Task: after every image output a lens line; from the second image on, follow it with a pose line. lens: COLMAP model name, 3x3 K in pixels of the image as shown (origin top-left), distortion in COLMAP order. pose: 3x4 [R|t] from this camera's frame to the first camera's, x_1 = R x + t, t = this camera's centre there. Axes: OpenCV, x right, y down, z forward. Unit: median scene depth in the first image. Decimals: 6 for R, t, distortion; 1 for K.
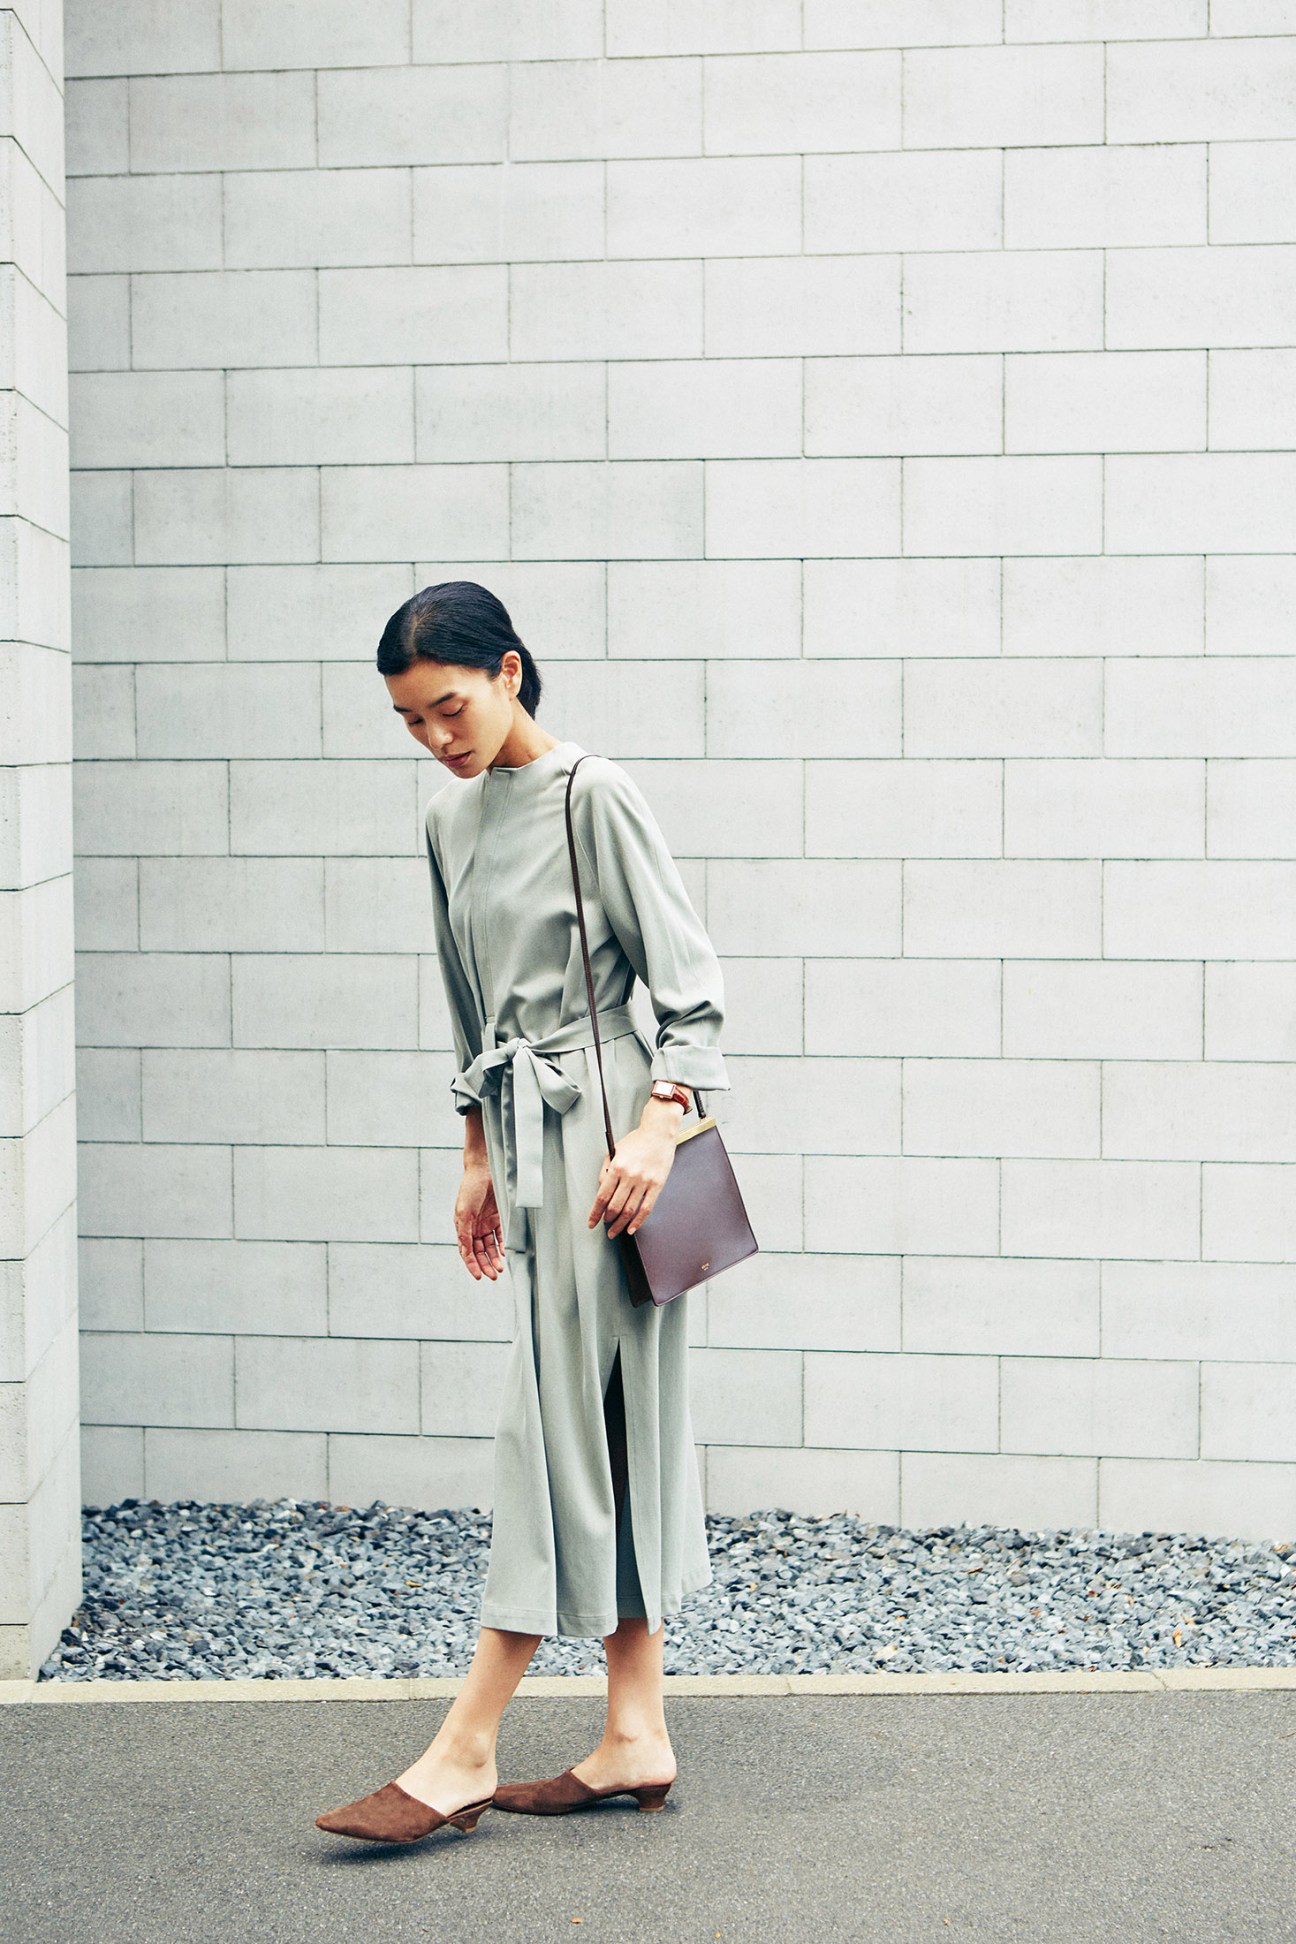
lens RADIAL K [[3512.7, 0, 649.9], [0, 3512.7, 984.6], [0, 0, 1]] dist [-0.011763, 0.000000]
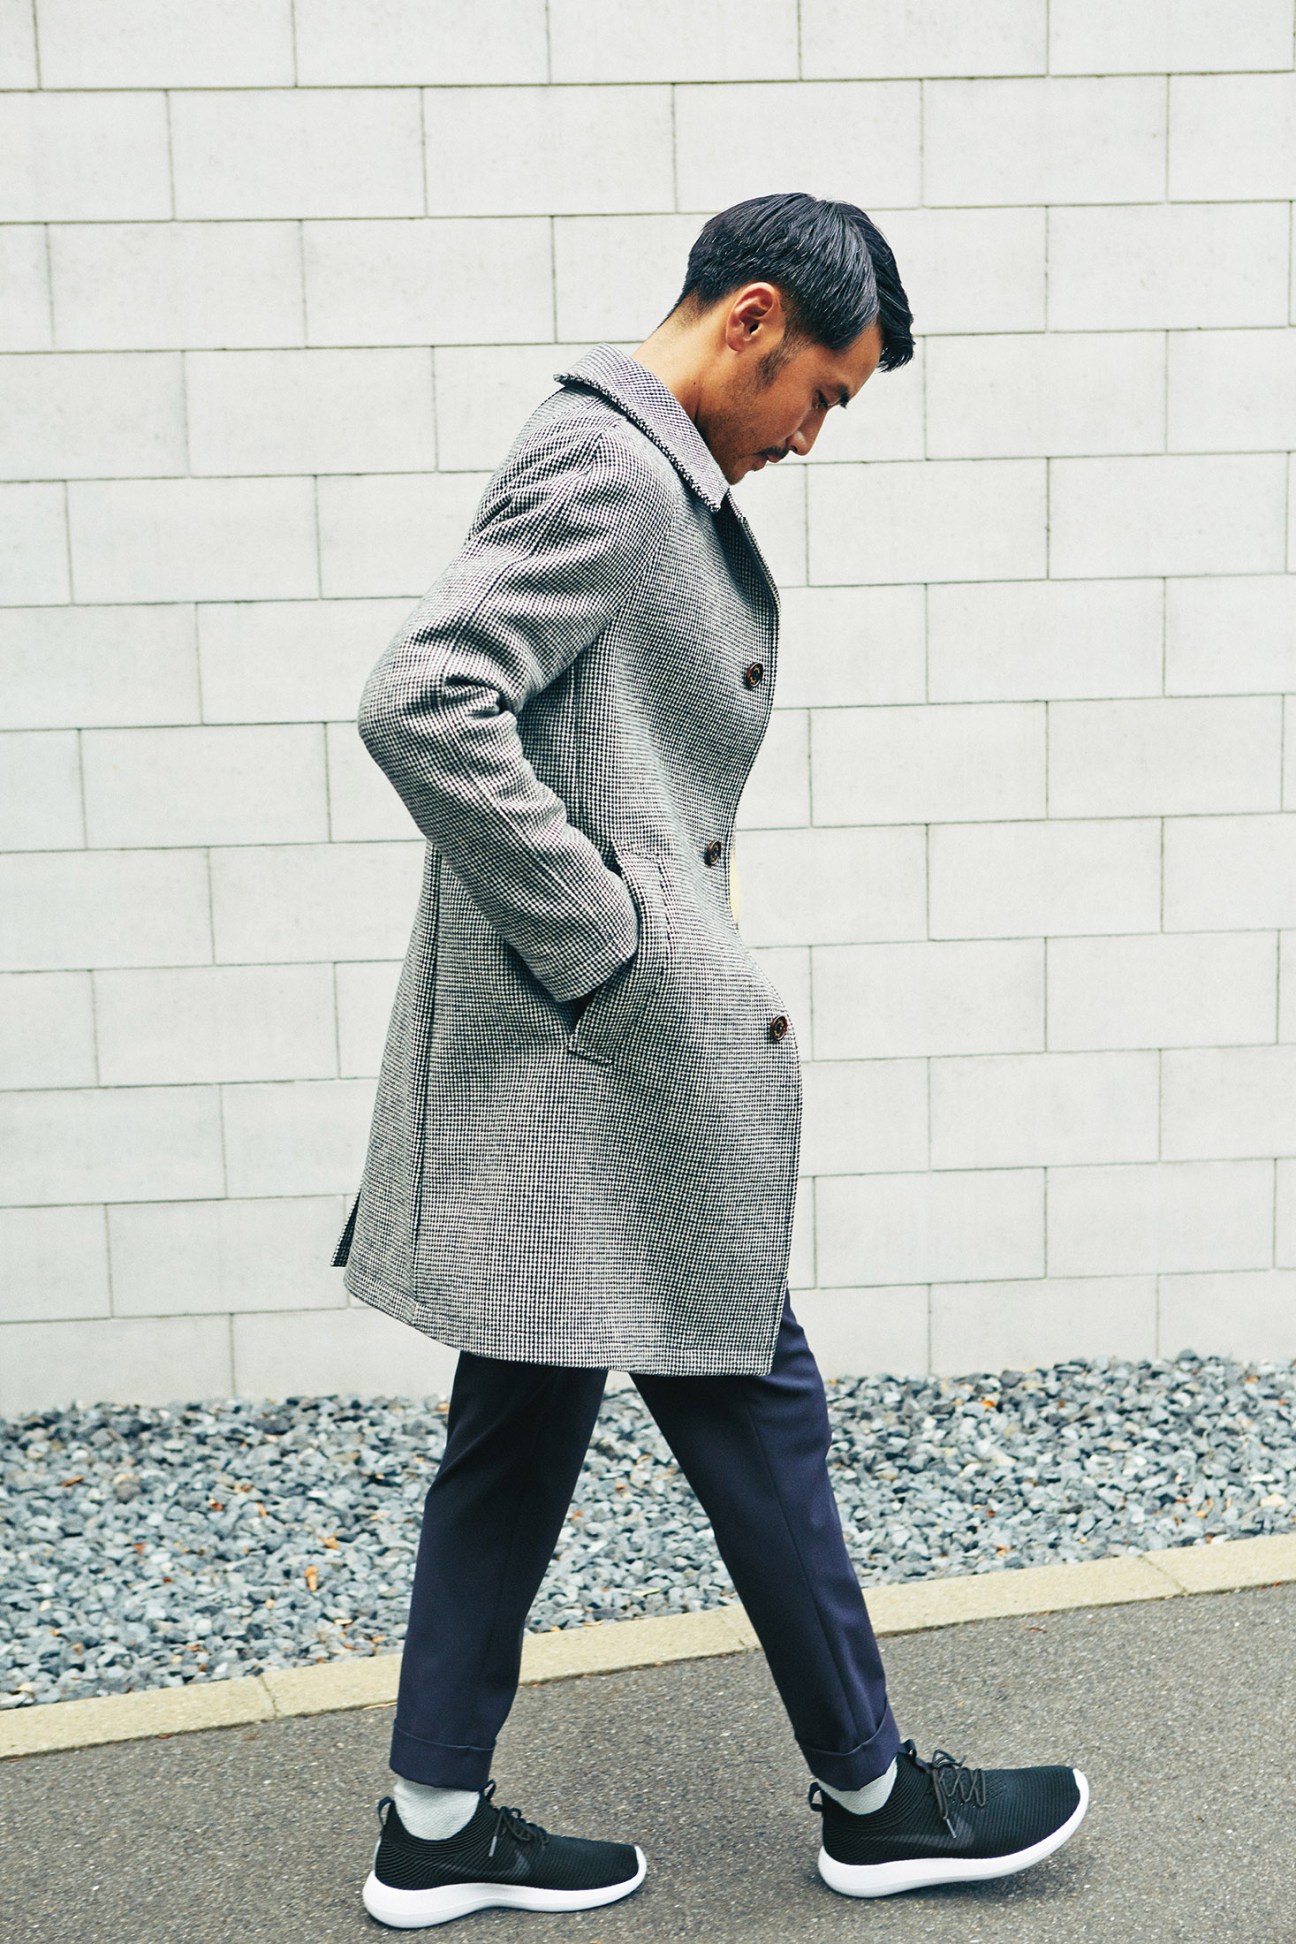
lens RADIAL K [[3512.7, 0, 653.8], [0, 3512.7, 970.6], [0, 0, 1]] dist [-0.011763, 0.000000]
pose [[0.972299, -0.050195, 0.228286, 0.042932], [0.034509, 0.996794, 0.072193, -0.005789], [-0.231177, -0.062315, 0.970914, 0.182390]]
